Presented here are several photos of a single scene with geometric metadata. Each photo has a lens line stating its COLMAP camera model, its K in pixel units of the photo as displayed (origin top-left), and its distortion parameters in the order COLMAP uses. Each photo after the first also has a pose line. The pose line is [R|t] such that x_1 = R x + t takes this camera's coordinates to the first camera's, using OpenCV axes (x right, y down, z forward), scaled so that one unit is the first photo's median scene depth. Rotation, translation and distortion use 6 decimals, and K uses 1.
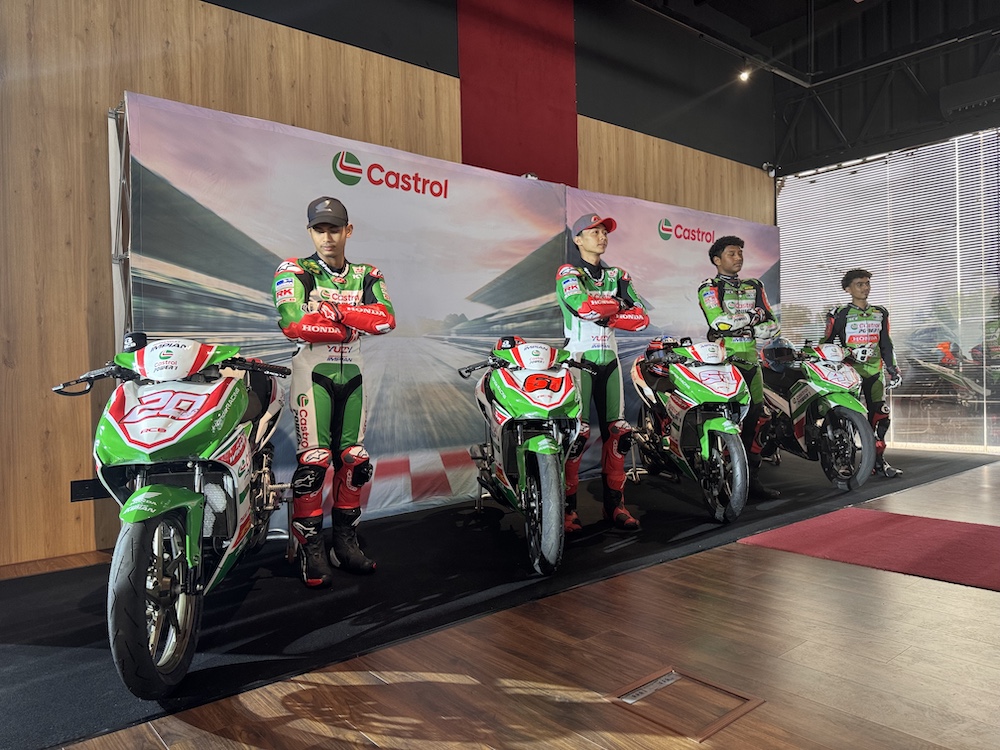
lens RADIAL K [[710.5, 0, 500.1], [0, 710.5, 383.9], [0, 0, 1]] dist [0.055283, -0.063769]
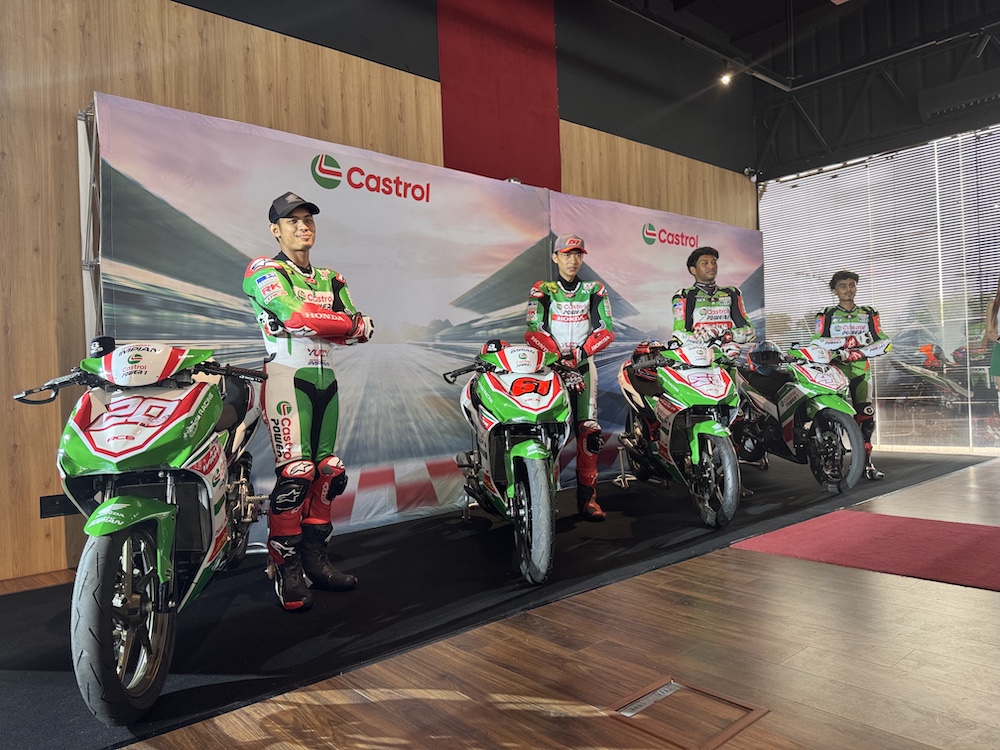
lens RADIAL K [[710.5, 0, 501.2], [0, 710.5, 384.3], [0, 0, 1]] dist [0.055283, -0.063769]
pose [[0.999630, -0.014048, 0.023296, -0.001861], [0.014394, 0.999788, -0.014750, 0.007291], [-0.023084, 0.015080, 0.999620, 0.020623]]
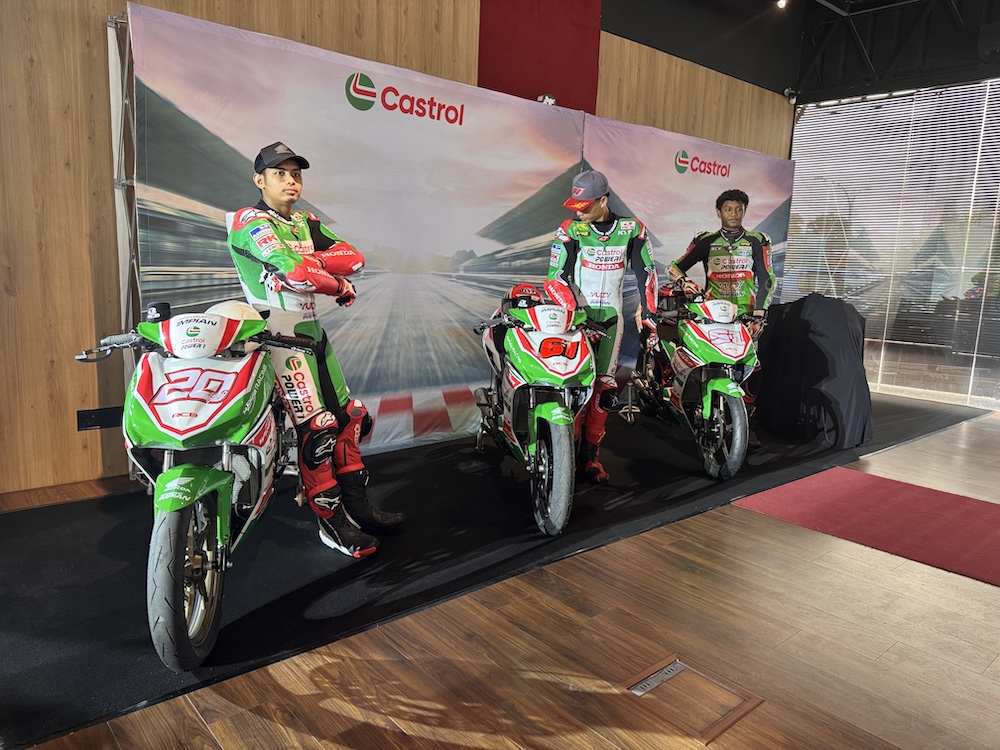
lens RADIAL K [[710.5, 0, 498.5], [0, 710.5, 382.0], [0, 0, 1]] dist [0.055283, -0.063769]
pose [[0.997998, 0.056028, 0.029346, -0.039208], [-0.059760, 0.987269, 0.147409, -0.074143], [-0.020713, -0.148868, 0.988640, 0.007380]]
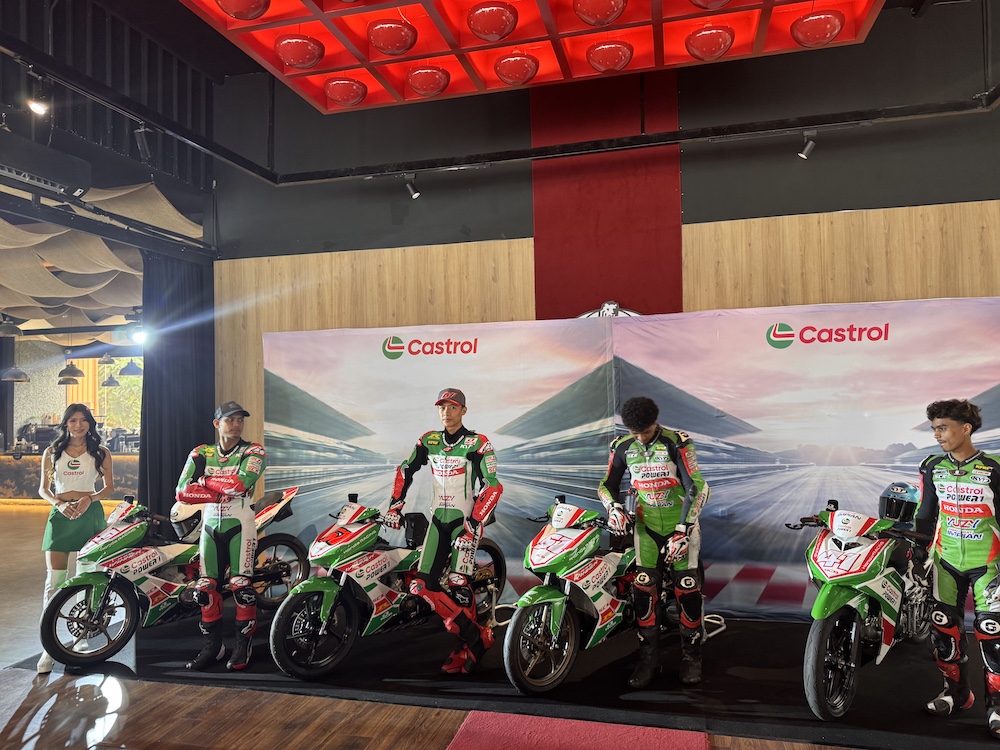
lens RADIAL K [[710.5, 0, 503.3], [0, 710.5, 370.6], [0, 0, 1]] dist [0.055283, -0.063769]
pose [[0.593921, -0.016763, -0.804349, 1.050375], [-0.006878, 0.999641, -0.025912, -0.220700], [0.804494, 0.020922, 0.593592, 0.339077]]
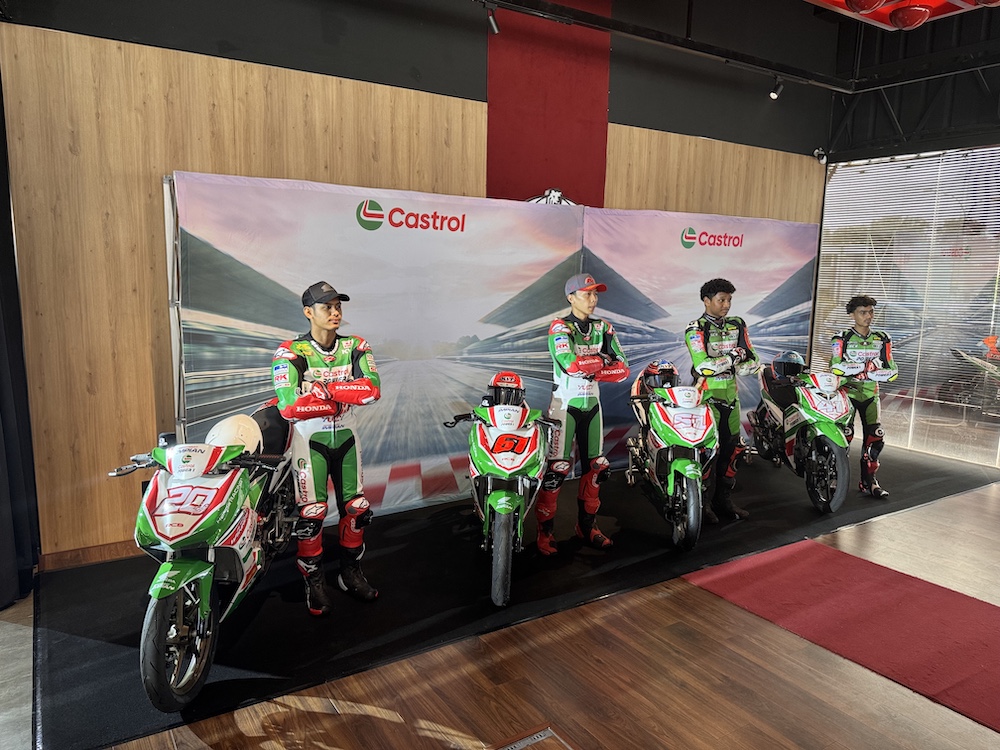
lens RADIAL K [[710.5, 0, 498.0], [0, 710.5, 386.3], [0, 0, 1]] dist [0.055283, -0.063769]
pose [[0.991577, 0.061532, -0.113967, 0.130112], [-0.044925, 0.988711, 0.142944, -0.203720], [0.121476, -0.136620, 0.983147, -0.113673]]
